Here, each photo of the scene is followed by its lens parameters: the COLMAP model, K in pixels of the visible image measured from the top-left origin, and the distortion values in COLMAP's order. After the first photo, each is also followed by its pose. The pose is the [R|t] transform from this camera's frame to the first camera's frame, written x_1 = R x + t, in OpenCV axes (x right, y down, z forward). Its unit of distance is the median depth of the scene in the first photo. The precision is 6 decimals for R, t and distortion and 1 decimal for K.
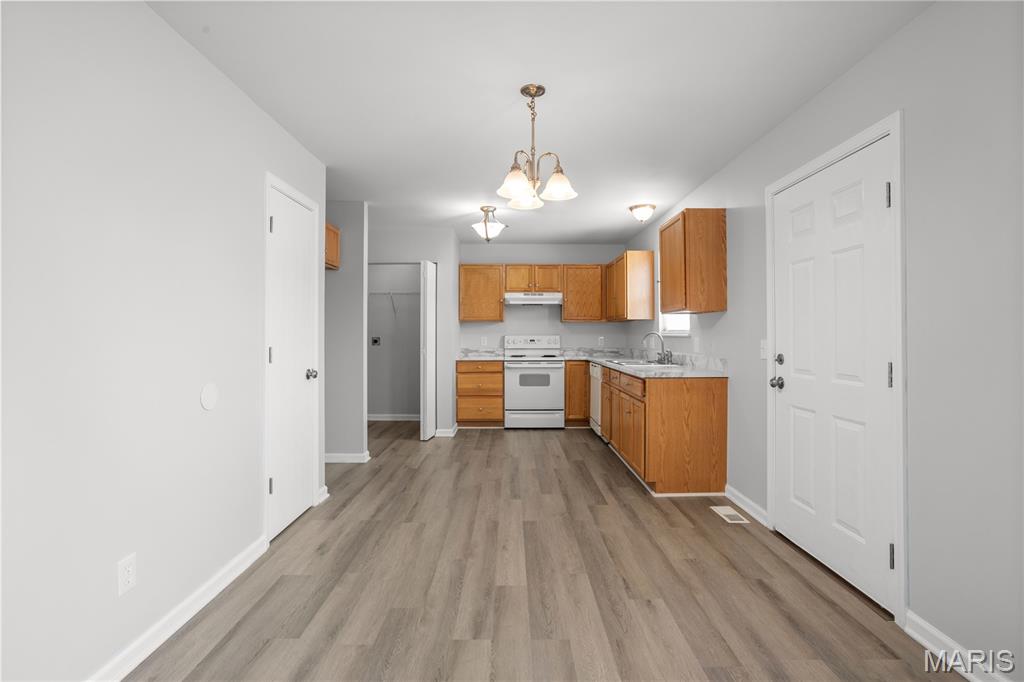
lens RADIAL K [[490.4, 0, 508.6], [0, 490.4, 330.8], [0, 0, 1]] dist [-0.048928, 0.031141]
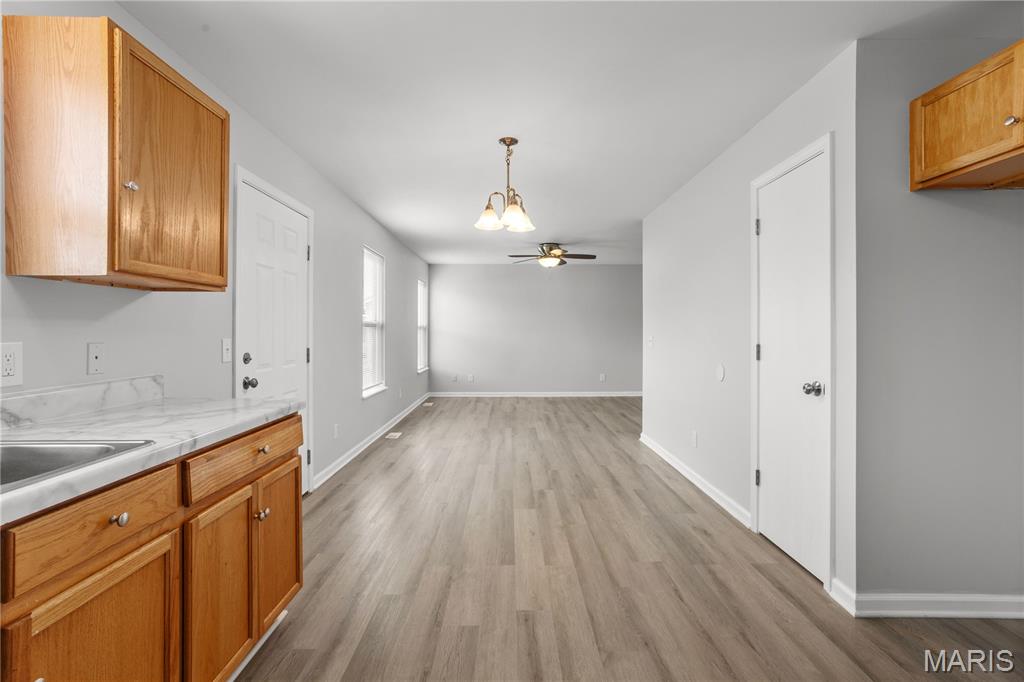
lens RADIAL K [[490.4, 0, 508.6], [0, 490.4, 330.8], [0, 0, 1]] dist [-0.048928, 0.031141]
pose [[-0.999997, 0.000721, -0.002540, 0.021025], [0.000741, 0.999968, -0.008015, 0.005587], [0.002534, -0.008017, -0.999965, 0.918446]]
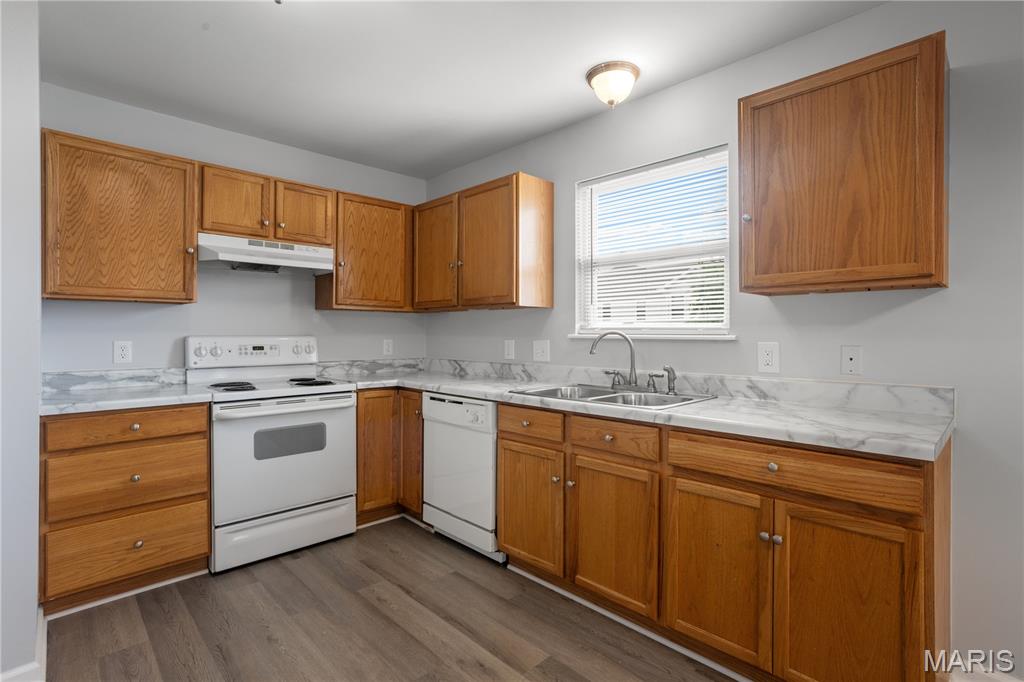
lens RADIAL K [[490.4, 0, 508.6], [0, 490.4, 330.8], [0, 0, 1]] dist [-0.048928, 0.031141]
pose [[0.714464, 0.005096, 0.699654, -0.109599], [-0.007348, 0.999973, 0.000220, 0.002378], [-0.699634, -0.005298, 0.714482, 0.561973]]
